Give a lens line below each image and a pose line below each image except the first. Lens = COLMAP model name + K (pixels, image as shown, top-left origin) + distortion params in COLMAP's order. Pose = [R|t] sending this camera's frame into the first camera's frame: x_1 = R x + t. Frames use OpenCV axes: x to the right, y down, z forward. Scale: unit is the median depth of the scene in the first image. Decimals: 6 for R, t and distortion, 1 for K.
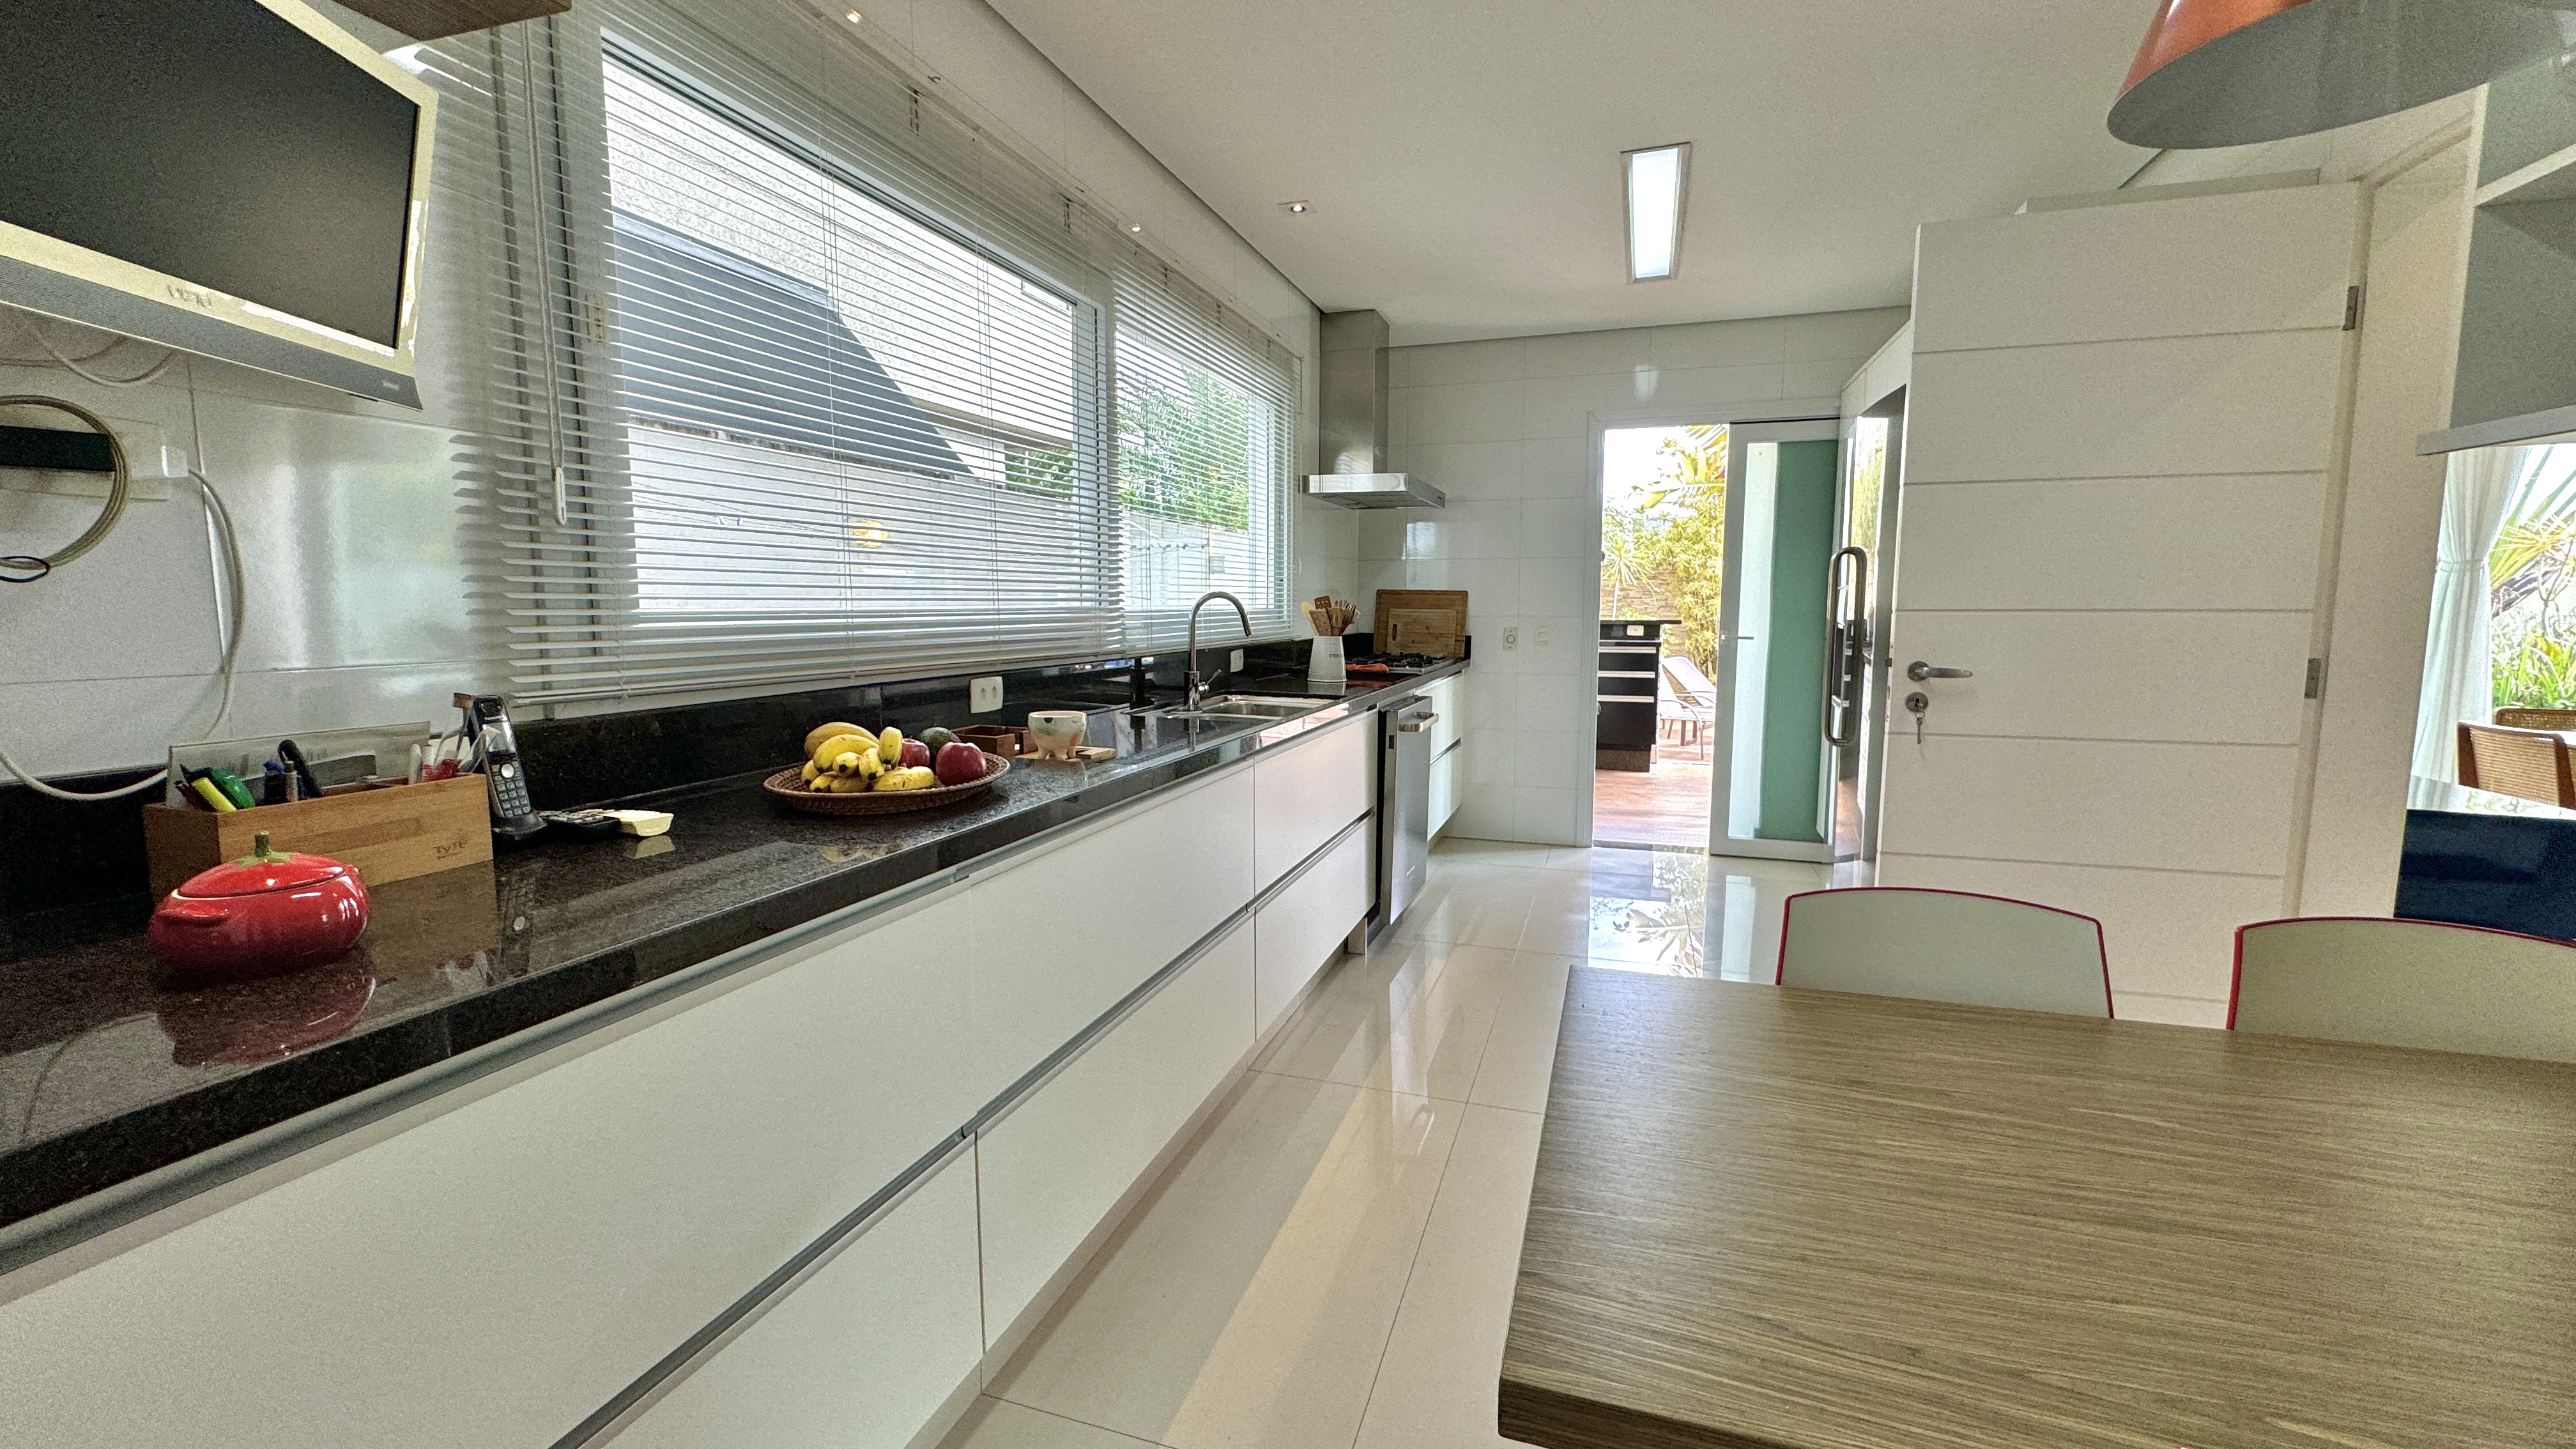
lens RADIAL K [[1026.5, 0, 1290.1], [0, 1026.5, 716.2], [0, 0, 1]] dist [-0.001293, 0.000606]
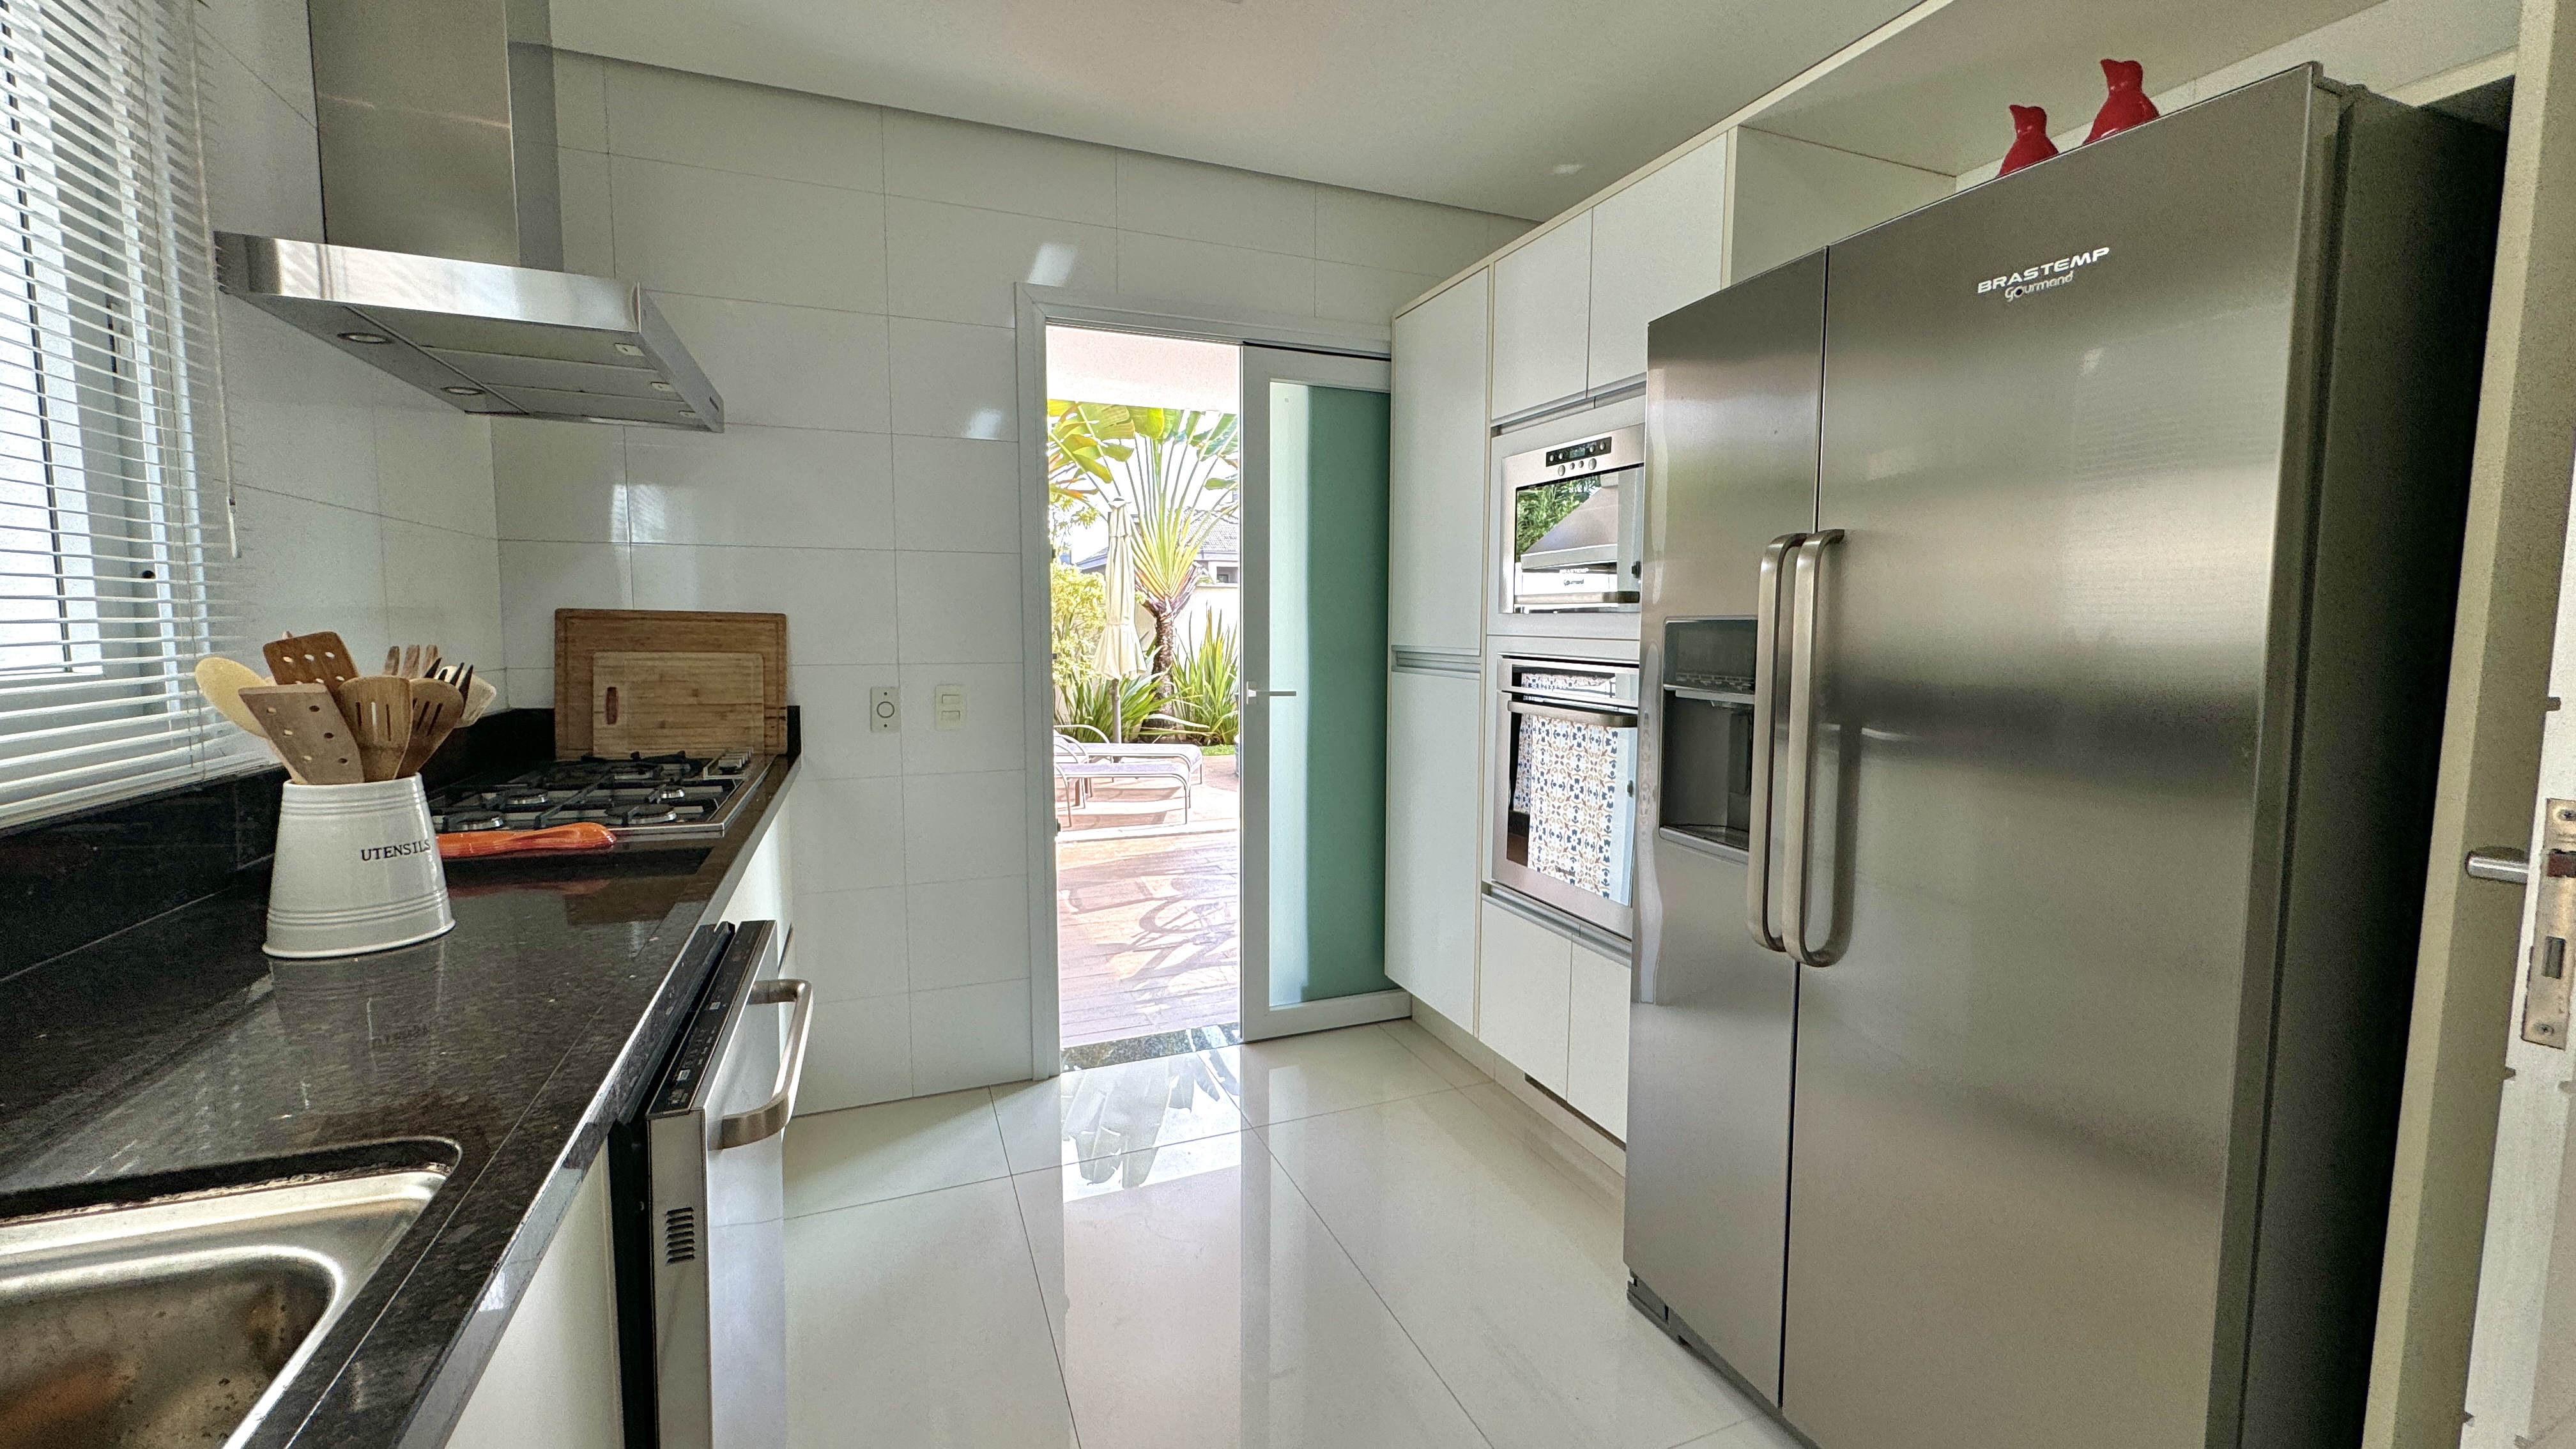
lens RADIAL K [[1026.5, 0, 1286.9], [0, 1026.5, 719.4], [0, 0, 1]] dist [-0.001293, 0.000606]
pose [[0.763229, -0.057598, 0.643556, 0.042530], [0.068904, 0.997595, 0.007567, -0.064579], [-0.642444, 0.038568, 0.765361, 0.518115]]
